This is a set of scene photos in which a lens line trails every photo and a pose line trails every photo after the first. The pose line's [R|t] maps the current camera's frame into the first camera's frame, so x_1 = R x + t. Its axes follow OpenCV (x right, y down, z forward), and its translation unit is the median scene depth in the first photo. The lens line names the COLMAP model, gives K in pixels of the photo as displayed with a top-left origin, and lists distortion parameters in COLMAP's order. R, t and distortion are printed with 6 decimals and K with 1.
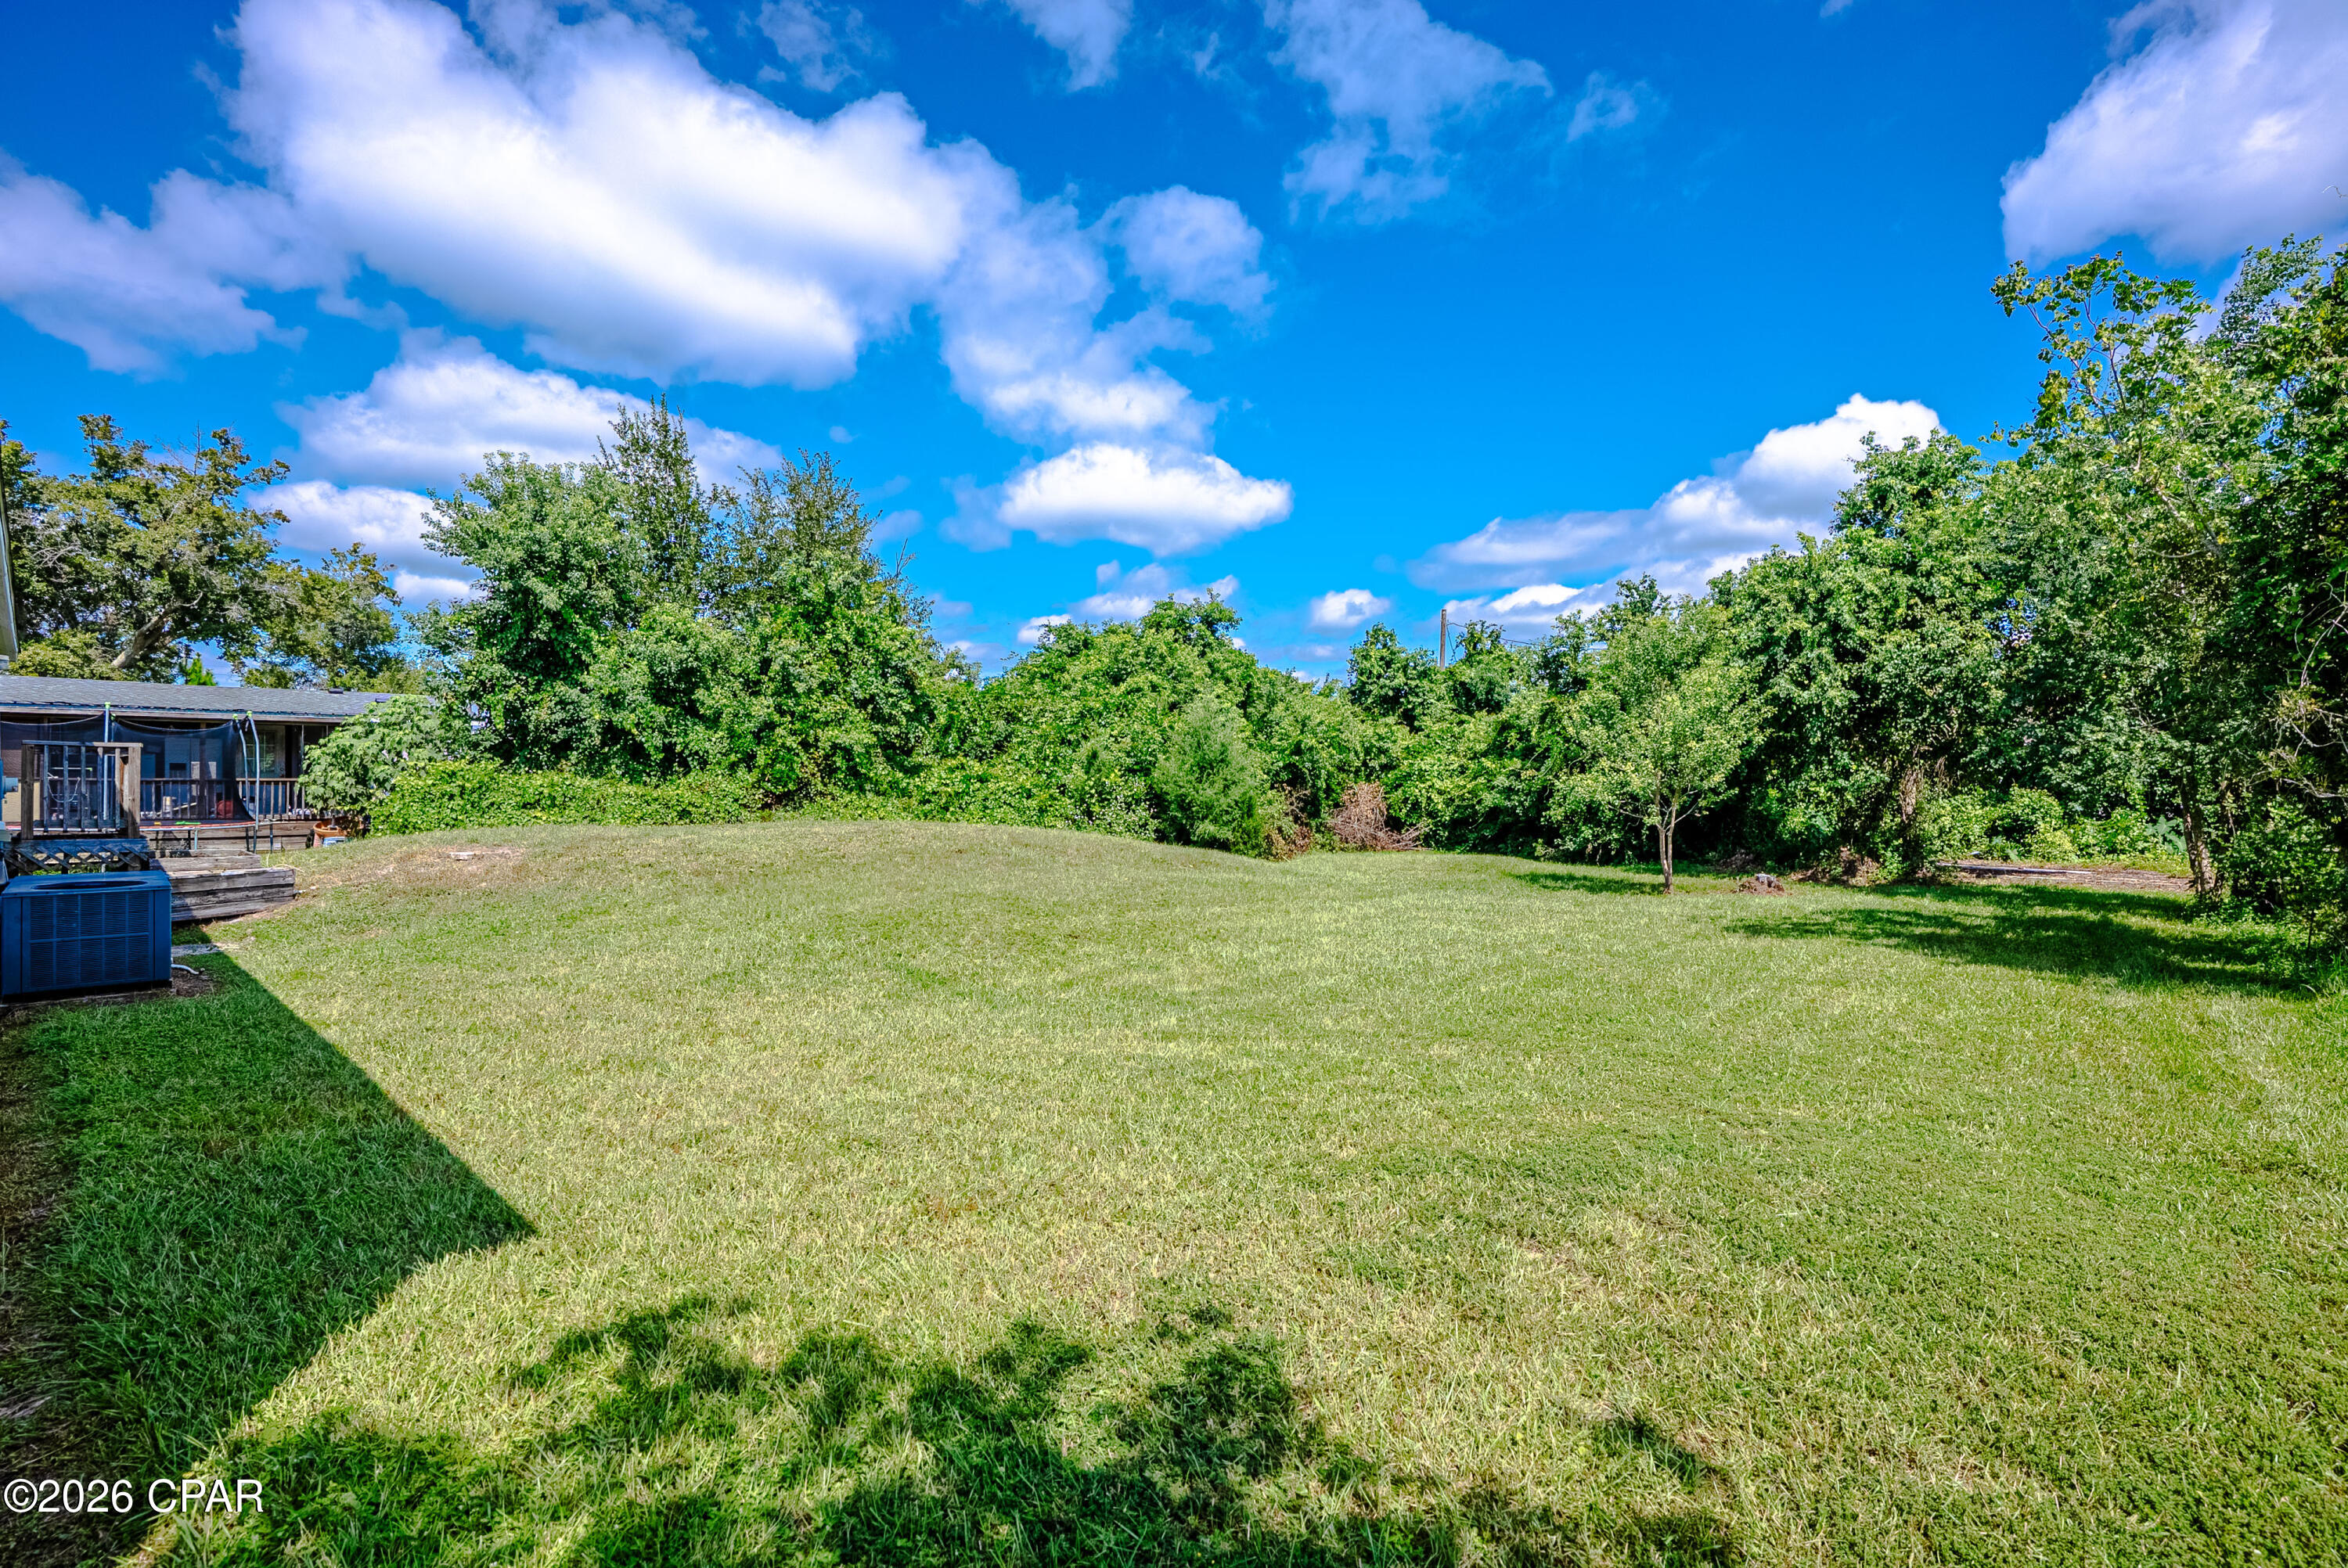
lens RADIAL K [[1140.6, 0, 1176.8], [0, 1140.6, 797.4], [0, 0, 1]] dist [-0.032291, 0.001353]
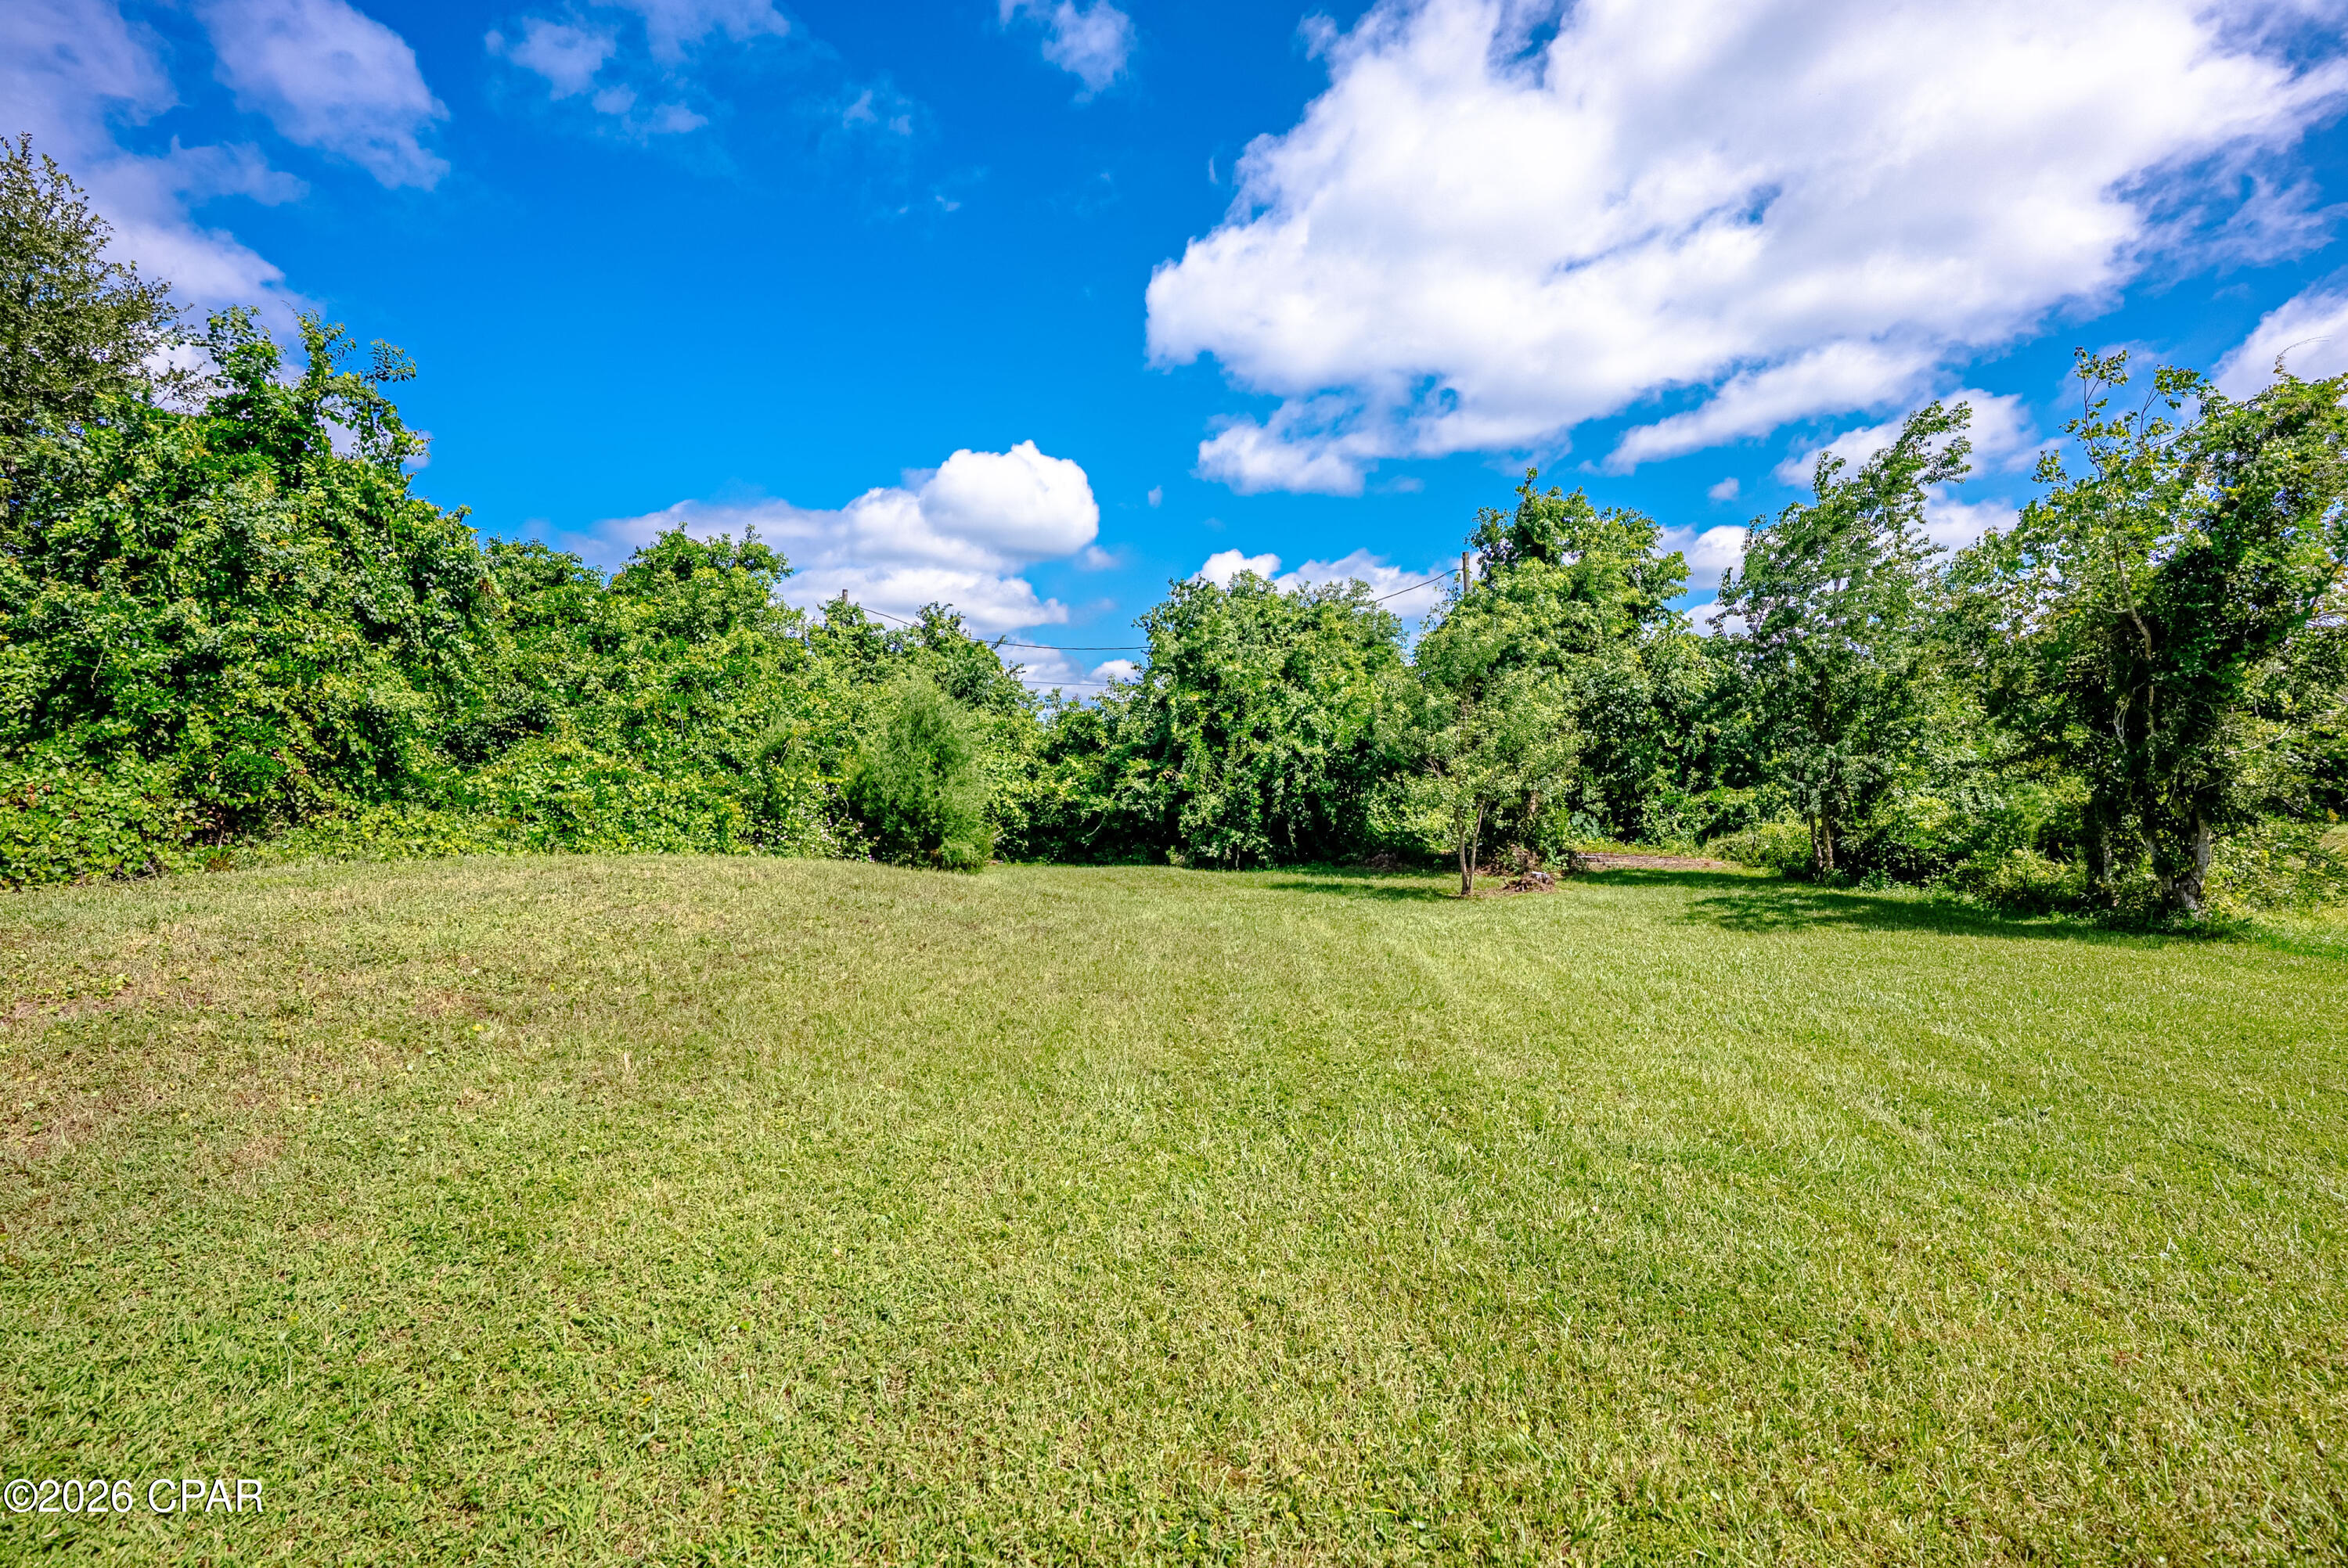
lens RADIAL K [[1140.6, 0, 1174.1], [0, 1140.6, 765.7], [0, 0, 1]] dist [-0.032291, 0.001353]
pose [[0.733712, 0.011732, 0.679359, -0.269144], [0.007317, 0.999656, -0.025167, -0.004381], [-0.679421, 0.023436, 0.733374, 0.279120]]
